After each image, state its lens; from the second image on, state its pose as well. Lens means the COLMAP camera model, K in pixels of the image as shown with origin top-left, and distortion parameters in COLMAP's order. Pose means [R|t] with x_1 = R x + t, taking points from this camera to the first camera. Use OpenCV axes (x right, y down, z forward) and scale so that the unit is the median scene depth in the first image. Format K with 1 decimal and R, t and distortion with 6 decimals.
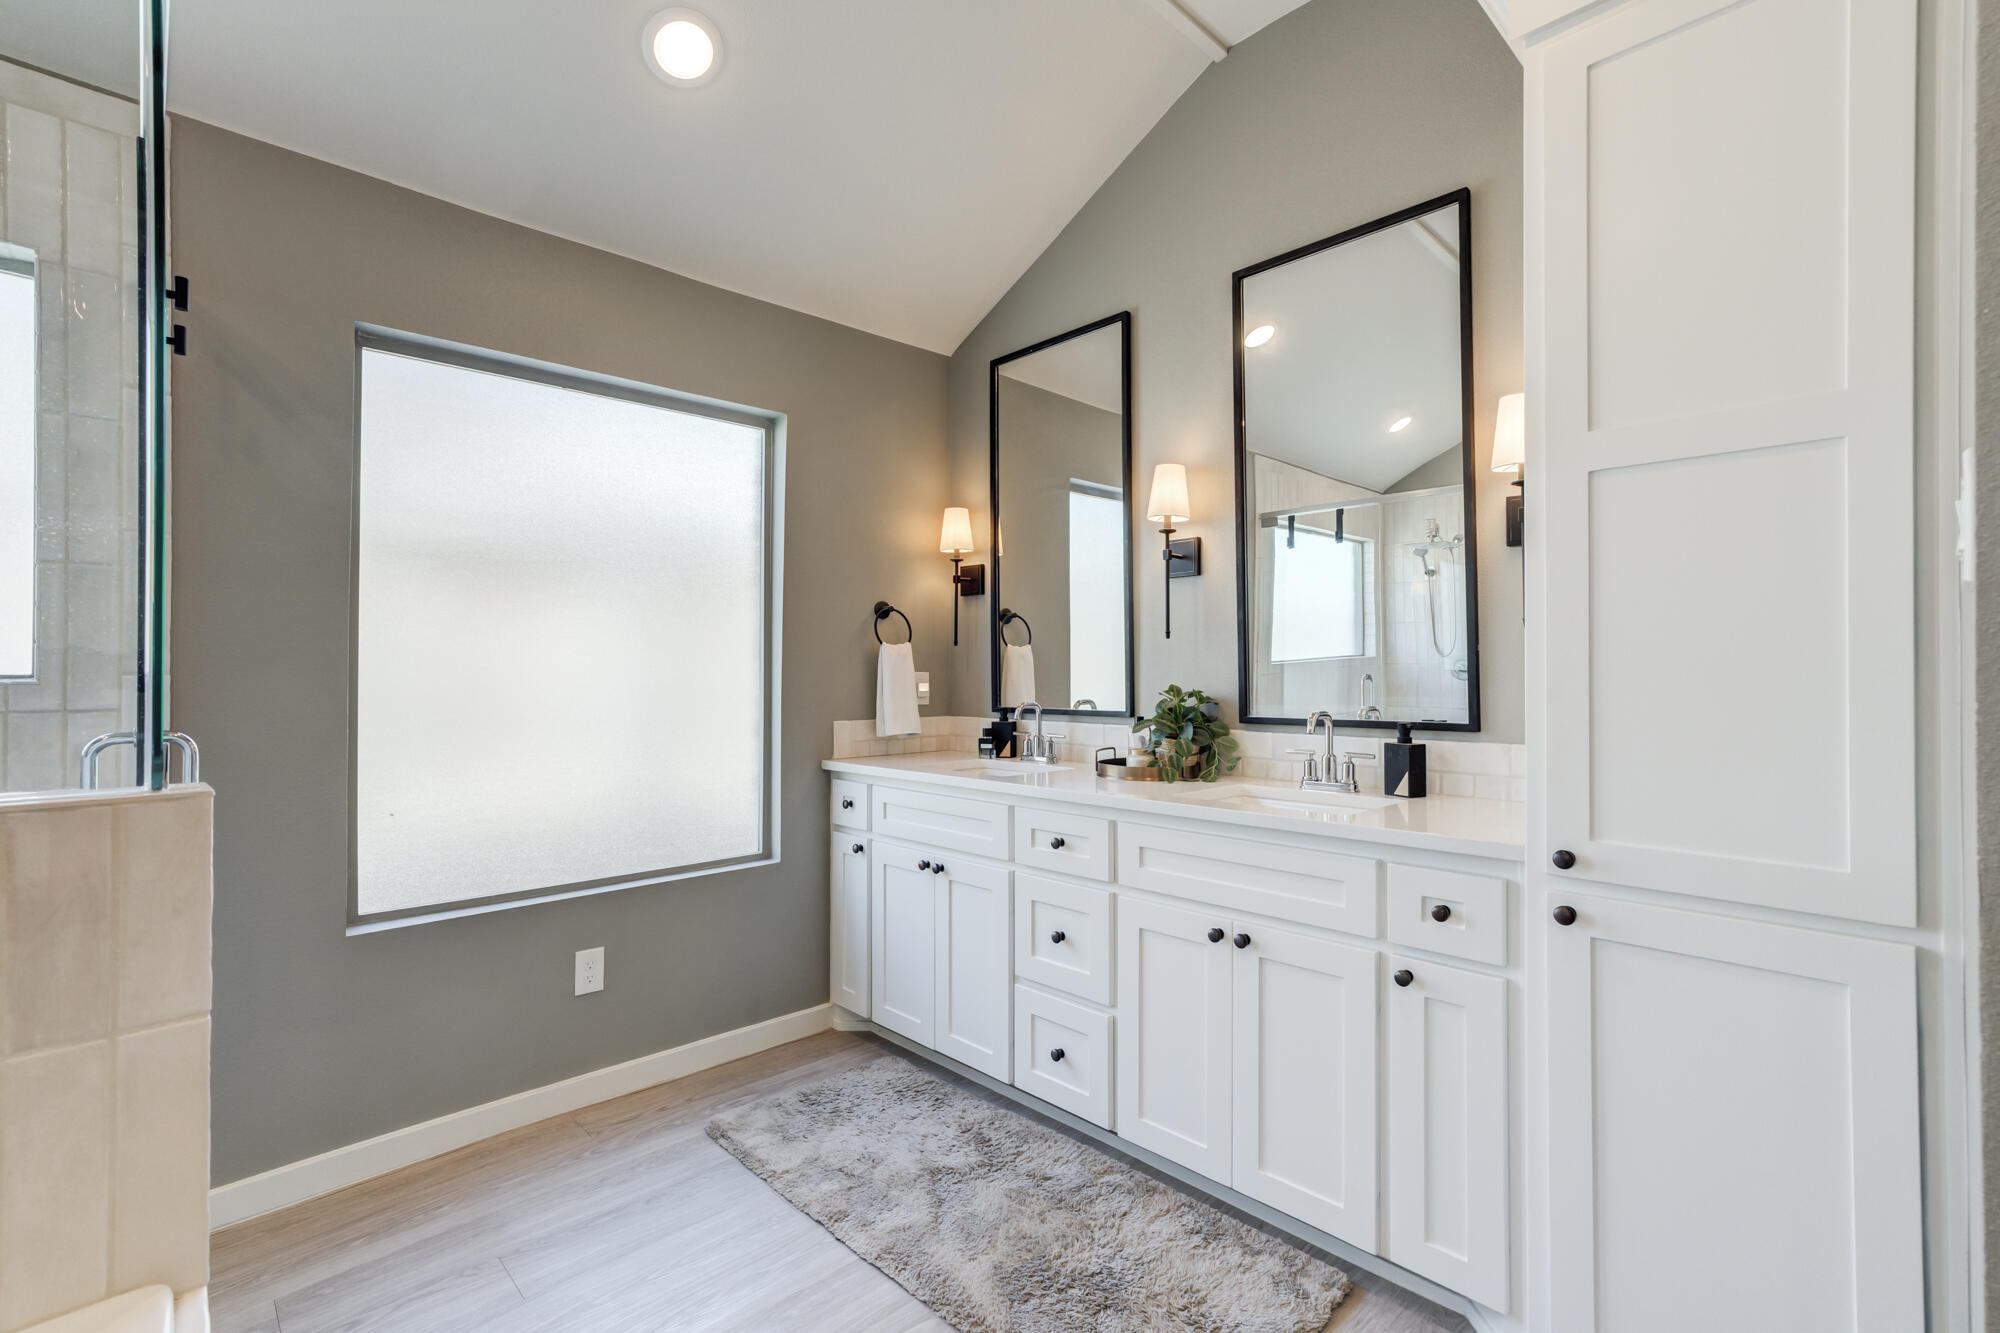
lens RADIAL K [[914.7, 0, 992.1], [0, 914.7, 658.0], [0, 0, 1]] dist [-0.020326, 0.018277]
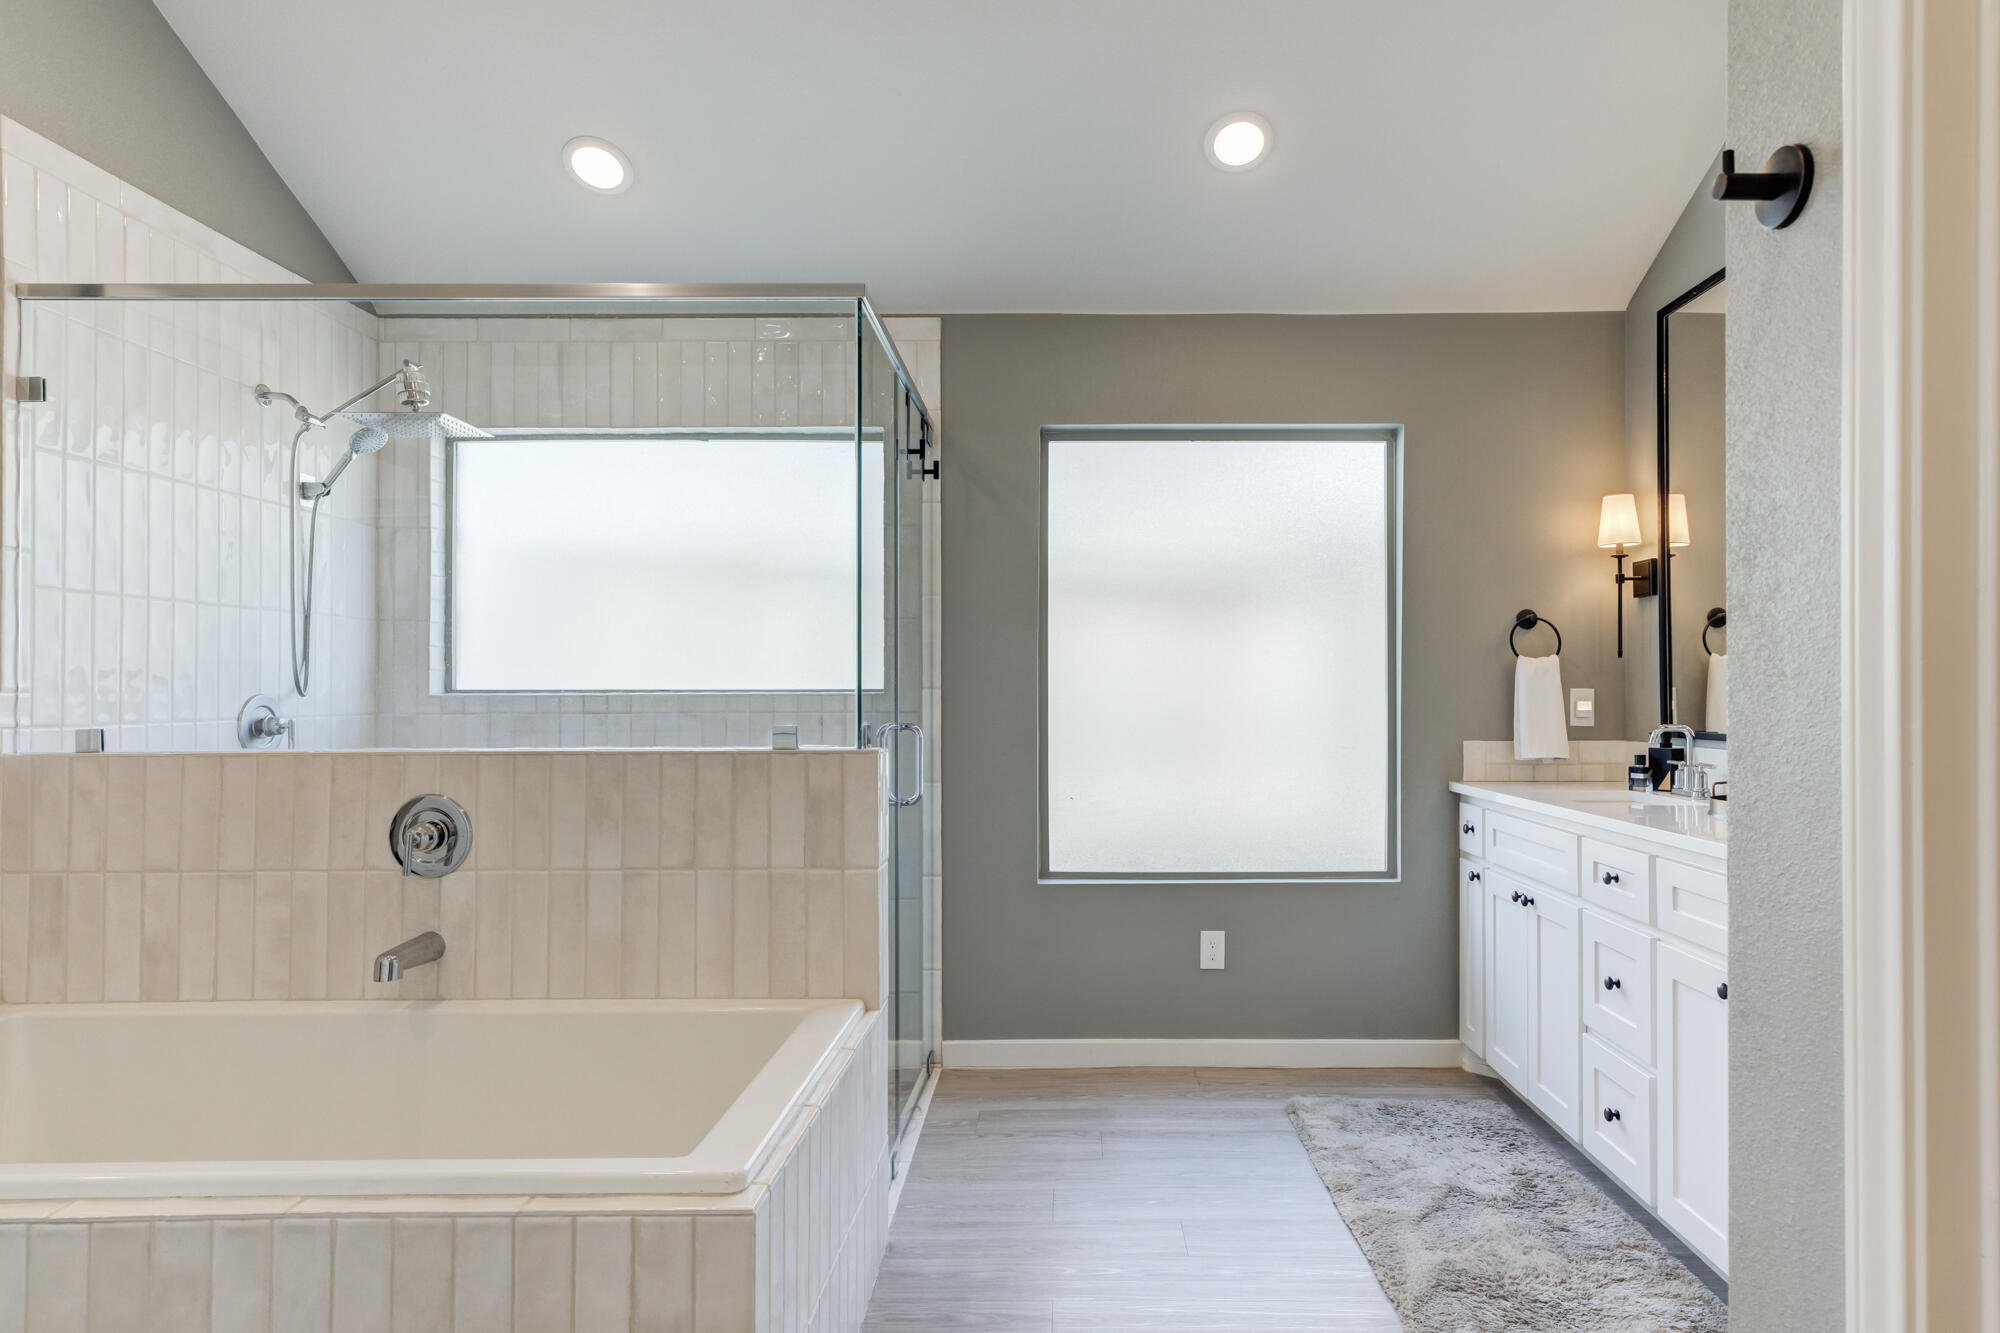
lens RADIAL K [[1123.5, 0, 1000.5], [0, 1123.5, 676.3], [0, 0, 1]] dist [-0.007906, 0.001053]
pose [[0.695105, -0.007480, -0.718869, 0.403565], [0.009334, 0.999955, -0.001379, 0.000185], [0.718848, -0.005751, 0.695144, -0.174280]]
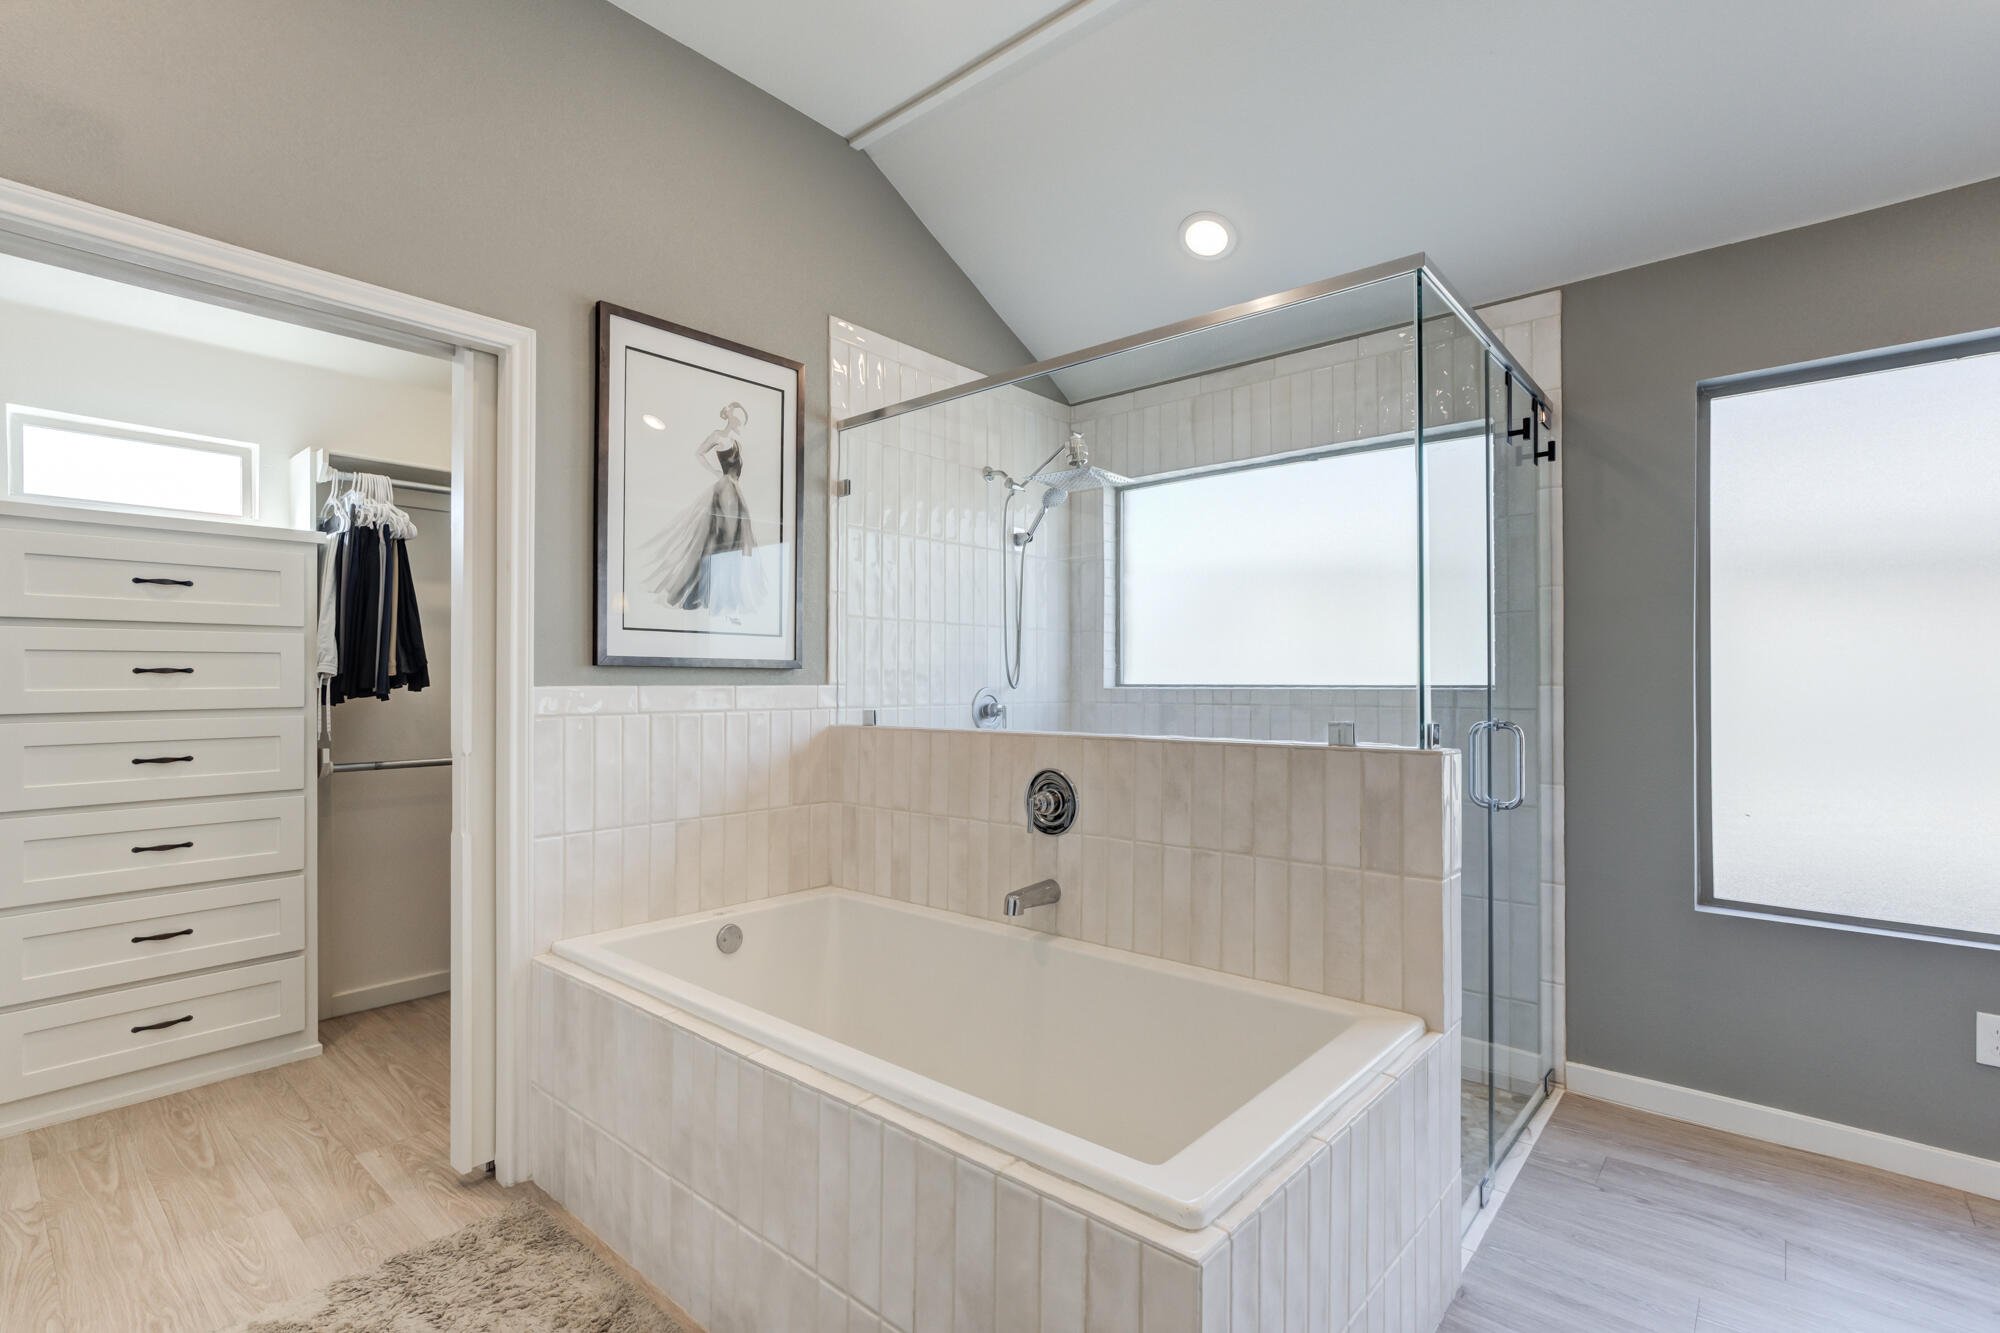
lens RADIAL K [[886.4, 0, 989.4], [0, 886.4, 673.0], [0, 0, 1]] dist [-0.017223, 0.011109]
pose [[0.090563, -0.009871, -0.995842, 0.303196], [0.010337, 0.999906, -0.008971, 0.001515], [0.995837, -0.009482, 0.090656, -0.001897]]
